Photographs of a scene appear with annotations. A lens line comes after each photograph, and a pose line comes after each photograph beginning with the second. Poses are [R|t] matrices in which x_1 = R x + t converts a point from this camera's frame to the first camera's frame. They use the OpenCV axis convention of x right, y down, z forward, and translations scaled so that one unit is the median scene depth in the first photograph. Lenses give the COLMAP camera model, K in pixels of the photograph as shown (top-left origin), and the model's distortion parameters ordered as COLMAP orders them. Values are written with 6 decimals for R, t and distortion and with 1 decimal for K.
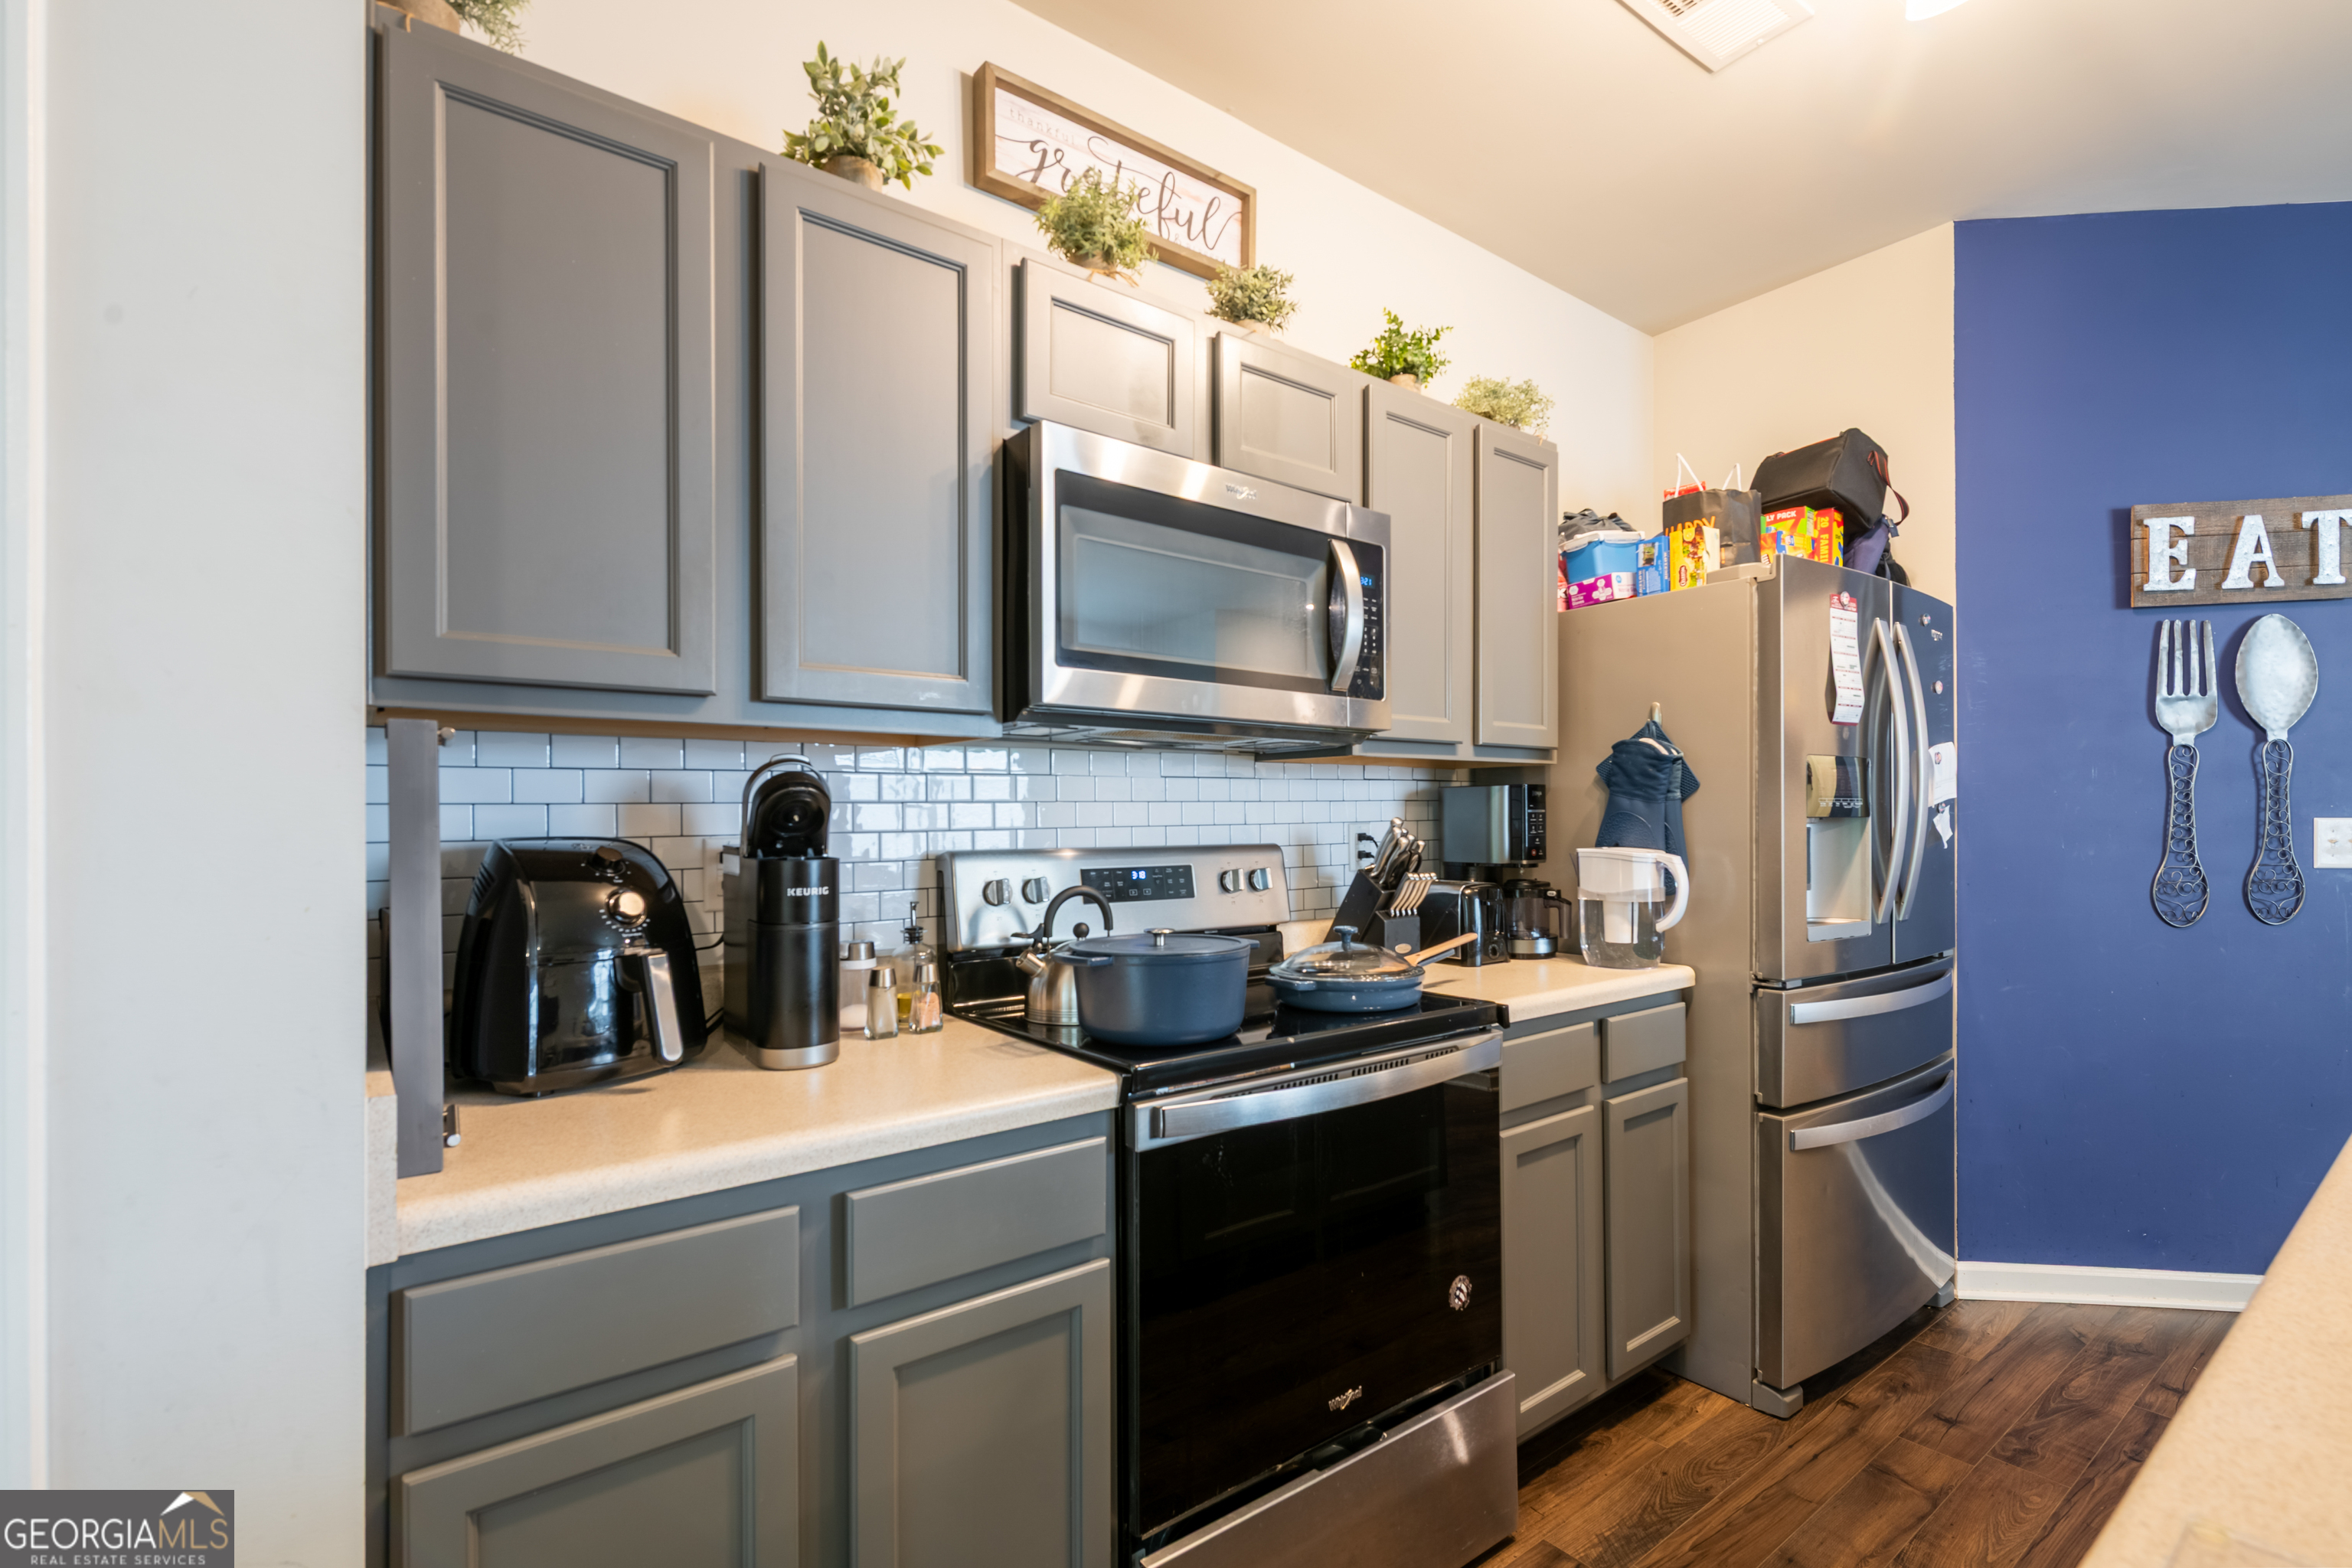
lens RADIAL K [[1079.5, 0, 1281.8], [0, 1079.5, 813.6], [0, 0, 1]] dist [0.002418, 0.000130]
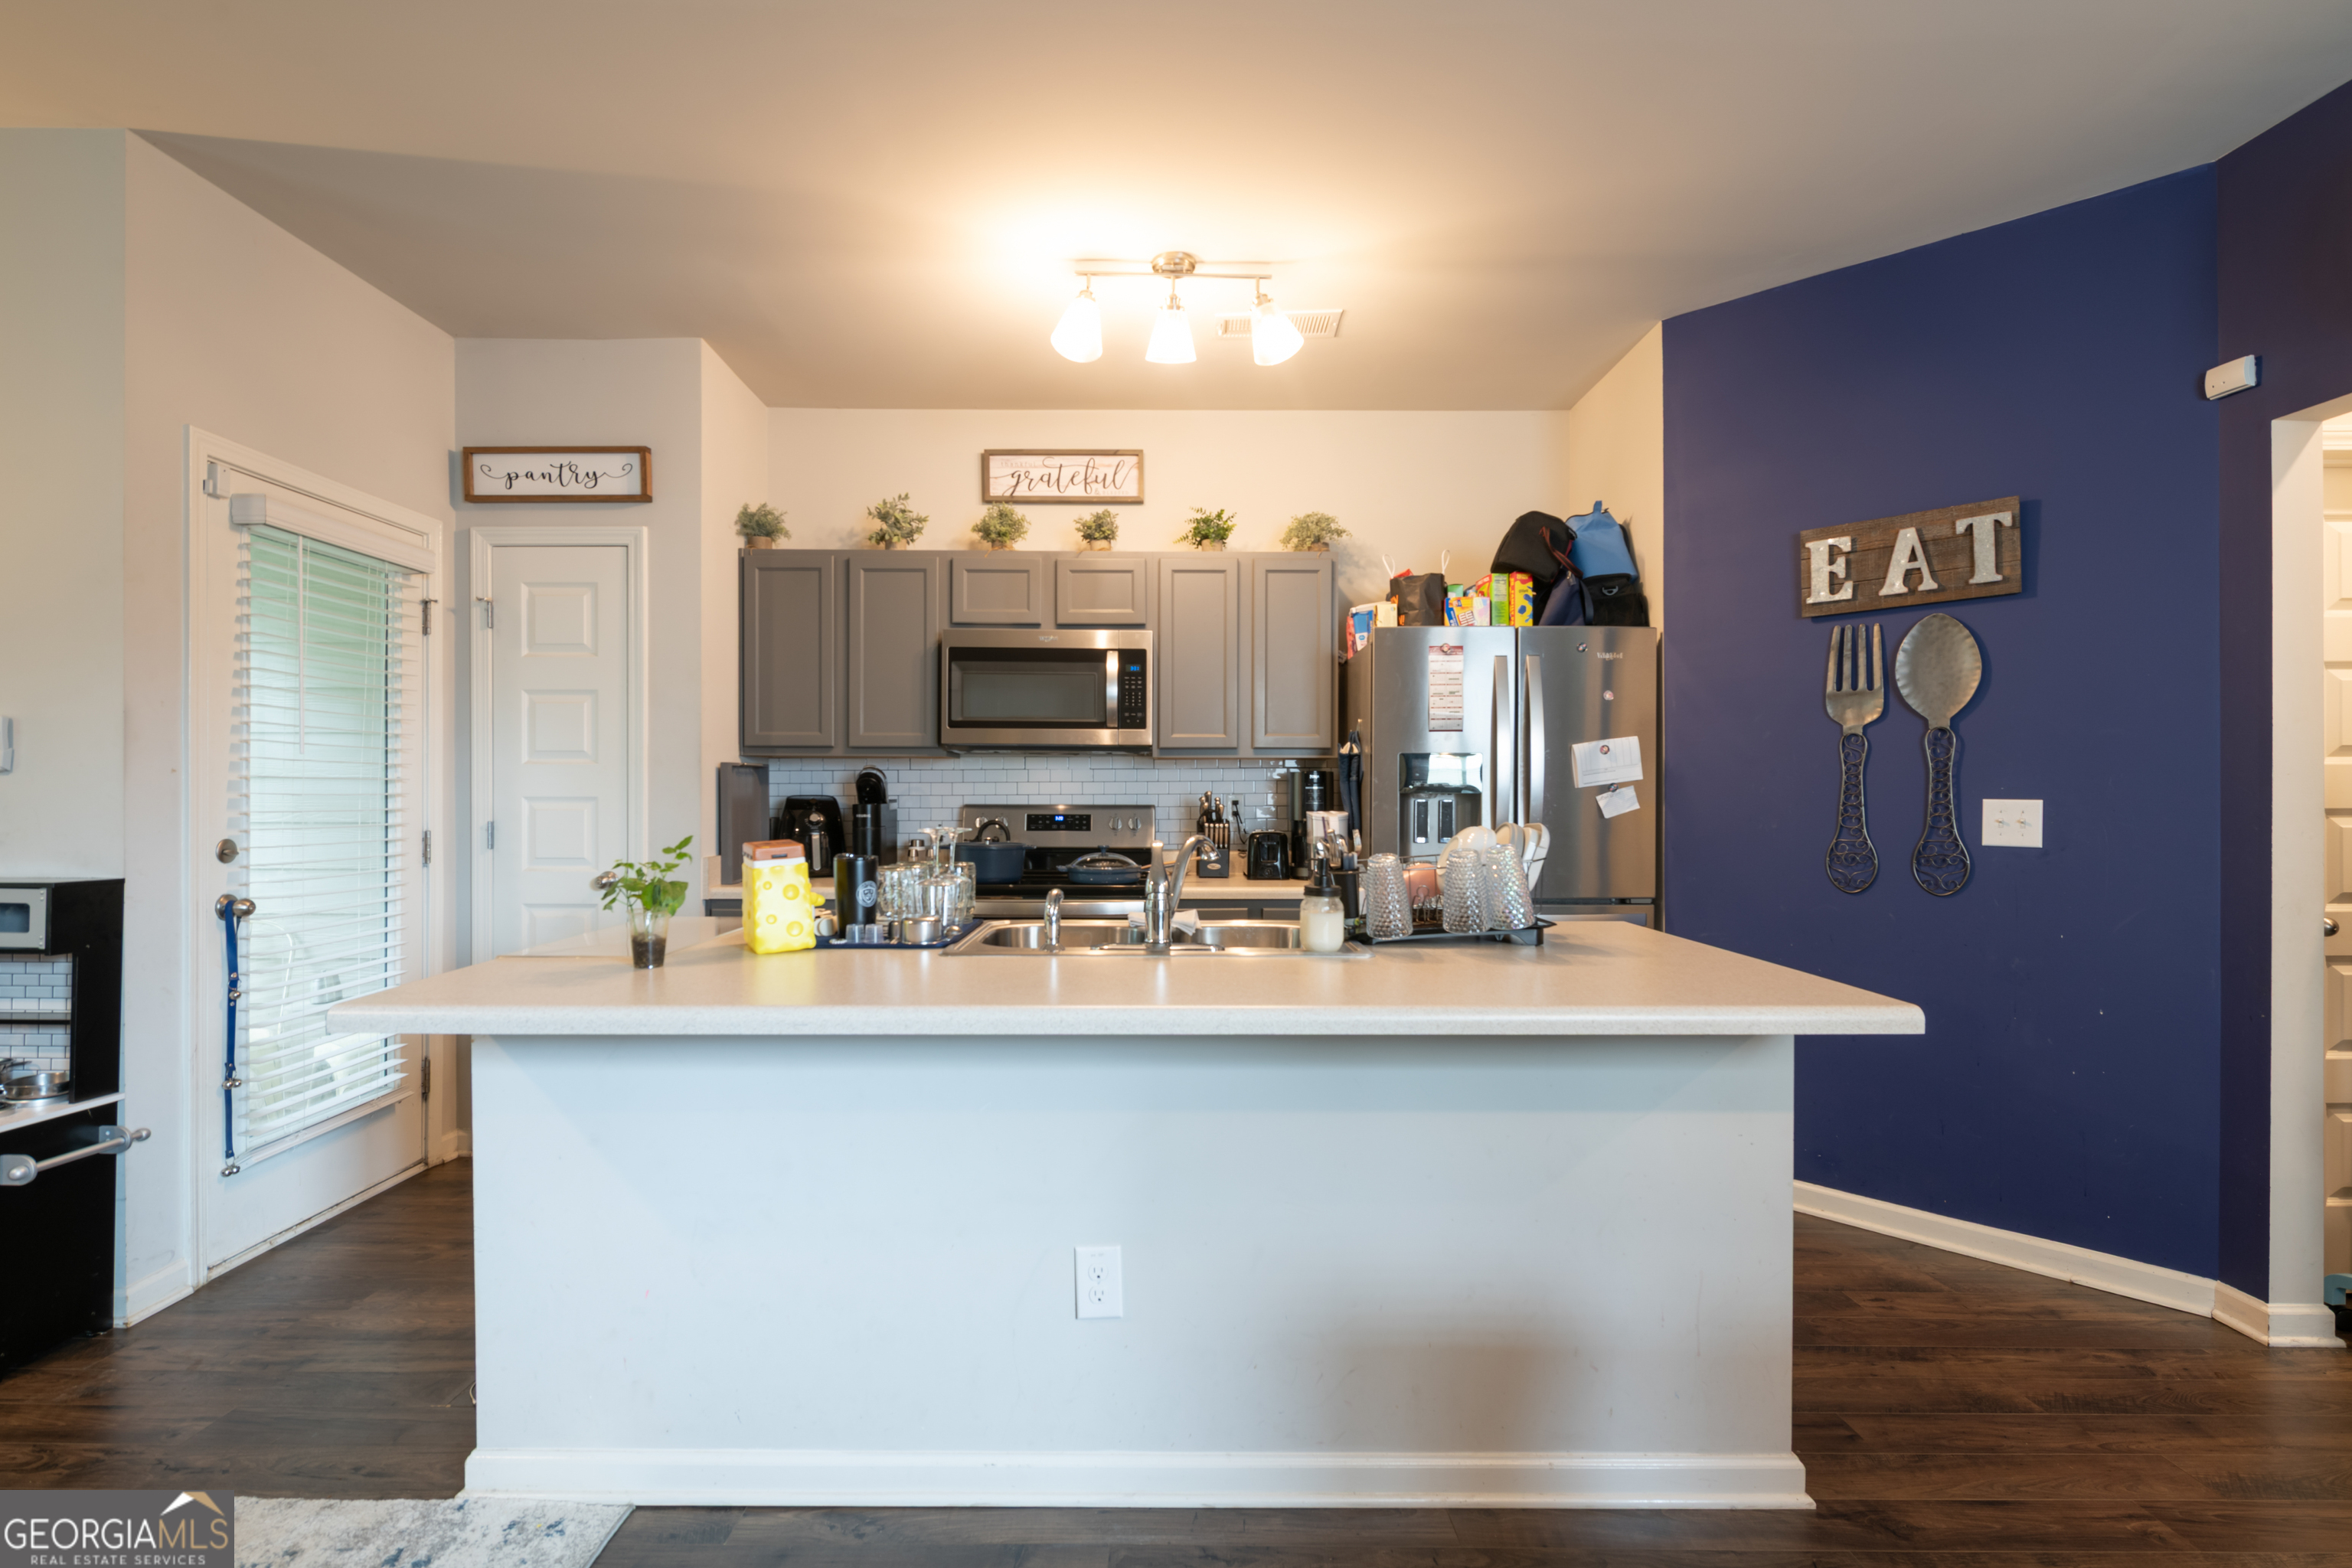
lens RADIAL K [[1091.5, 0, 1181.5], [0, 1091.5, 793.5], [0, 0, 1]] dist [0.018324, -0.011453]
pose [[0.782621, 0.009223, -0.622430, 1.021649], [-0.006101, 0.999956, 0.007145, -0.004761], [0.622469, -0.001794, 0.782643, -0.358648]]
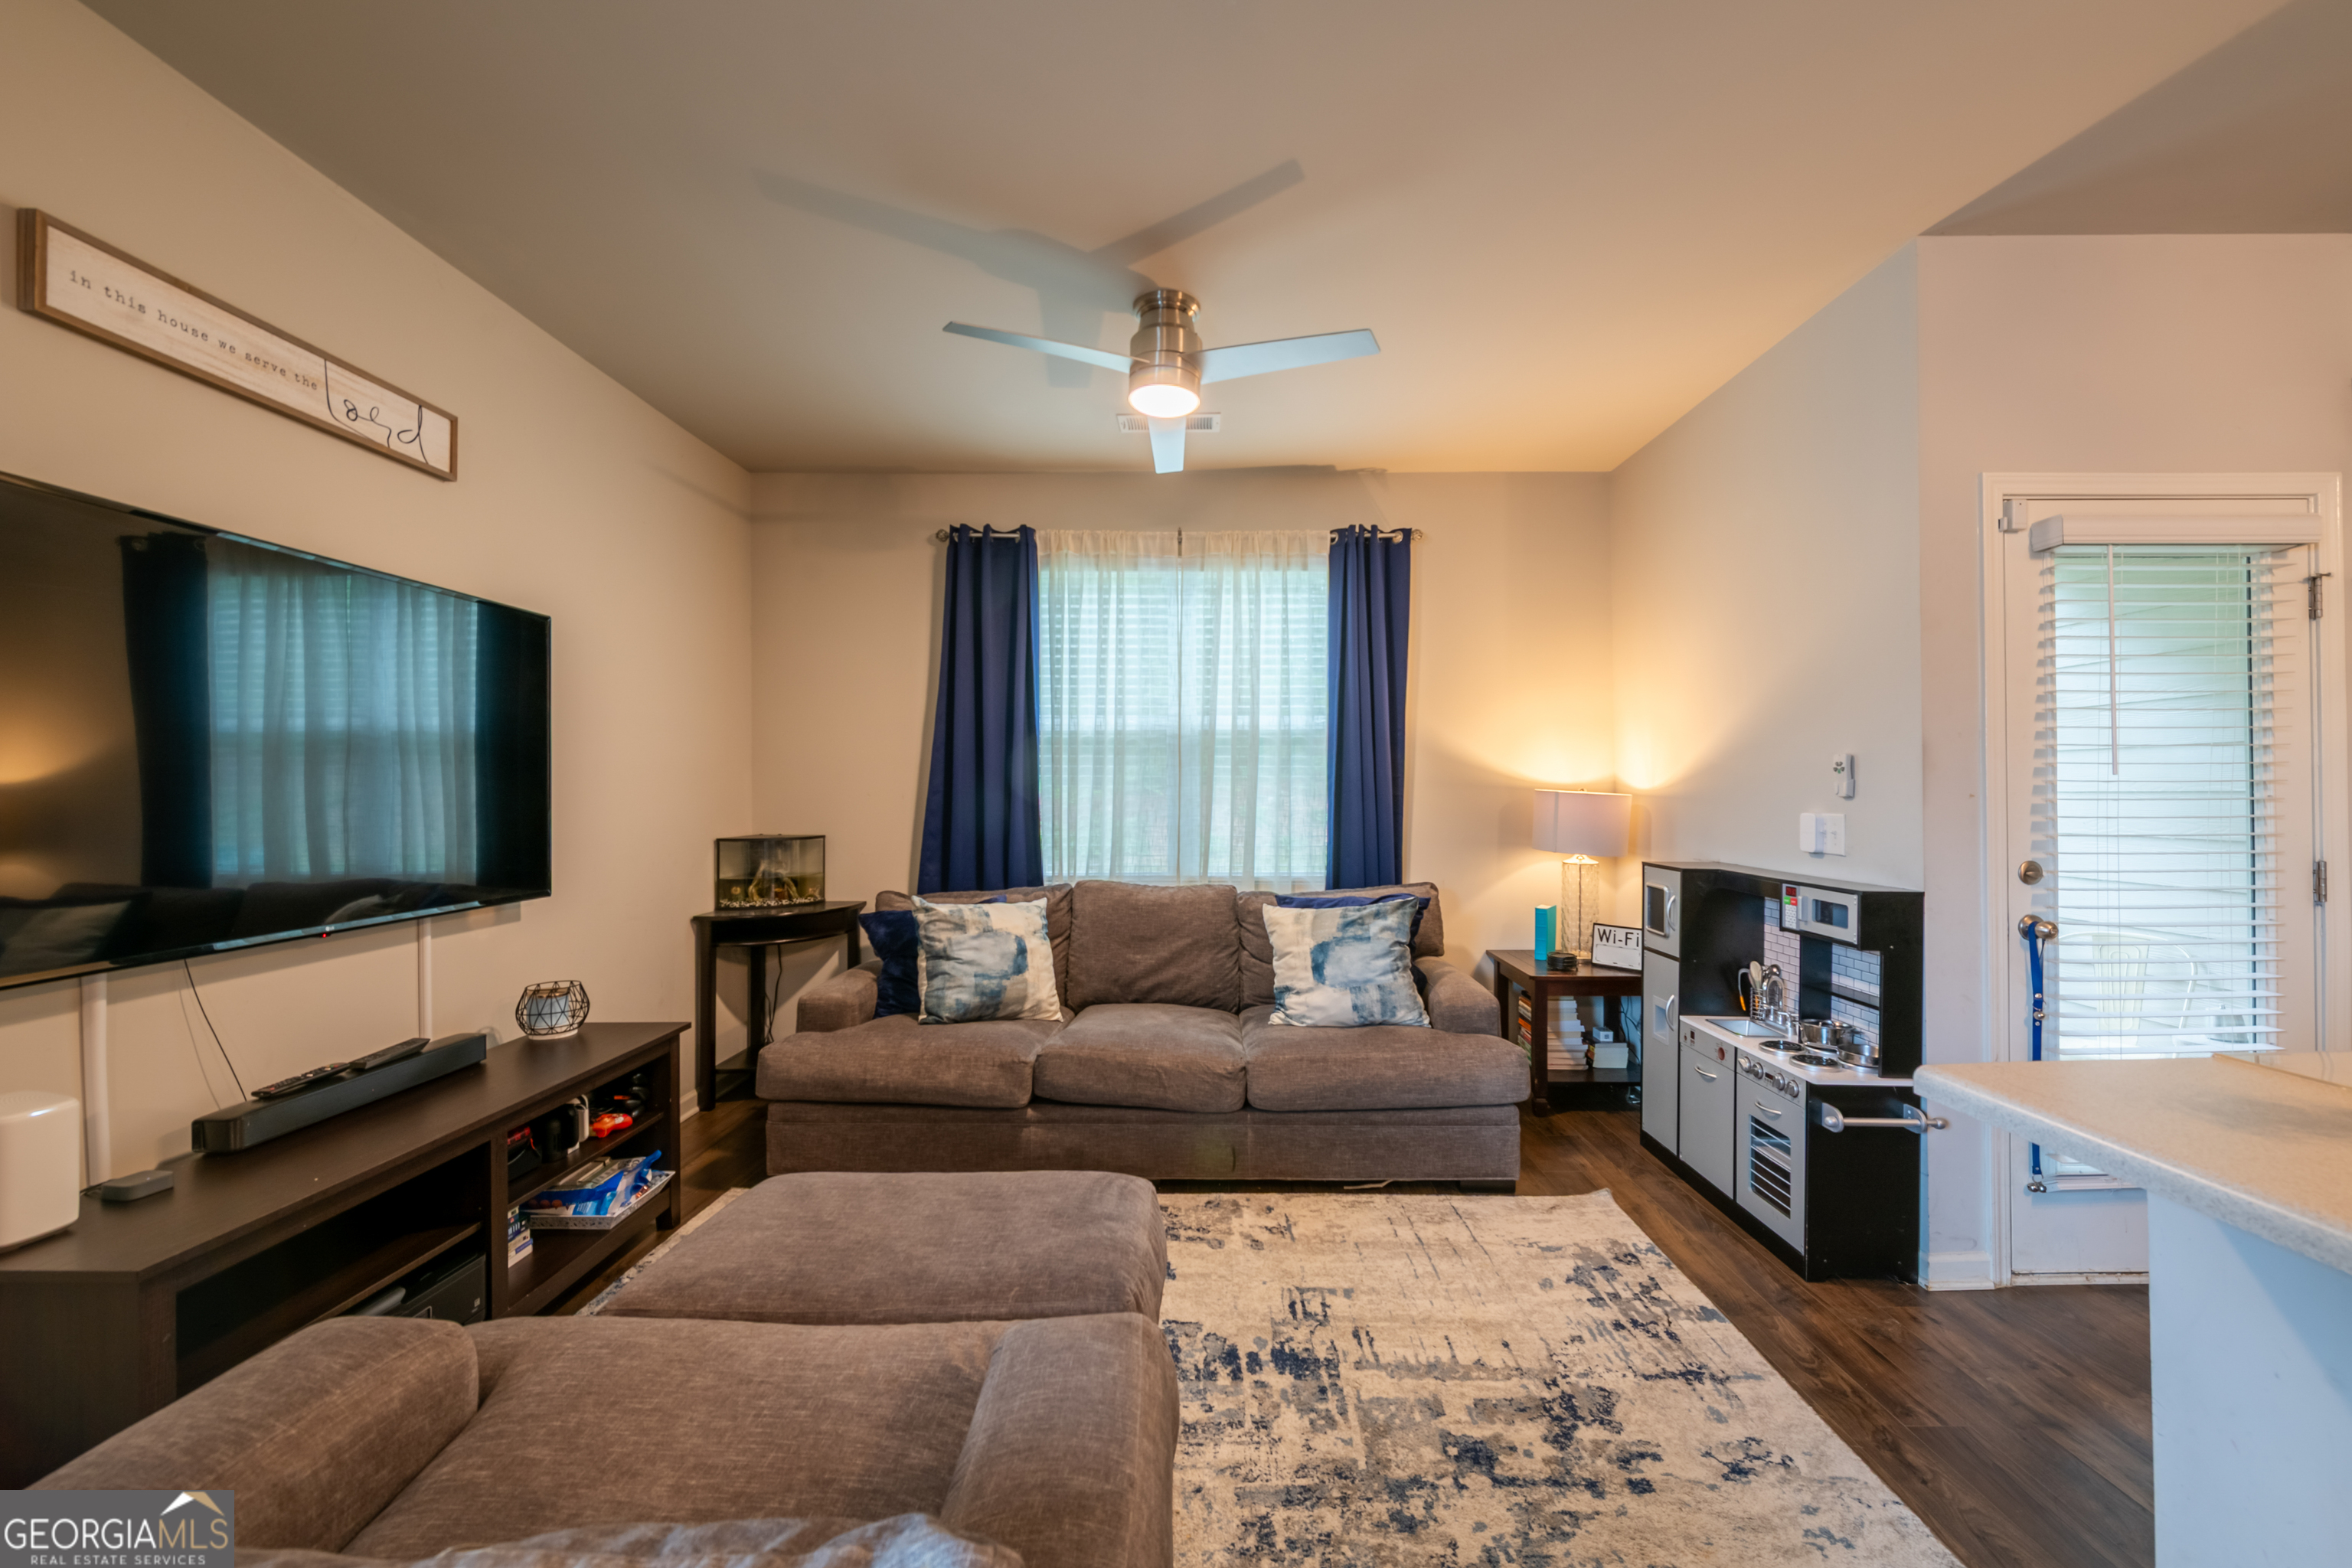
lens RADIAL K [[937.2, 0, 1183.3], [0, 937.2, 789.5], [0, 0, 1]] dist [-0.002289, -0.000240]
pose [[-0.640425, 0.002463, -0.768017, 0.891807], [0.010094, 0.999935, -0.005210, -0.021387], [0.767955, -0.011089, -0.640408, -0.159718]]
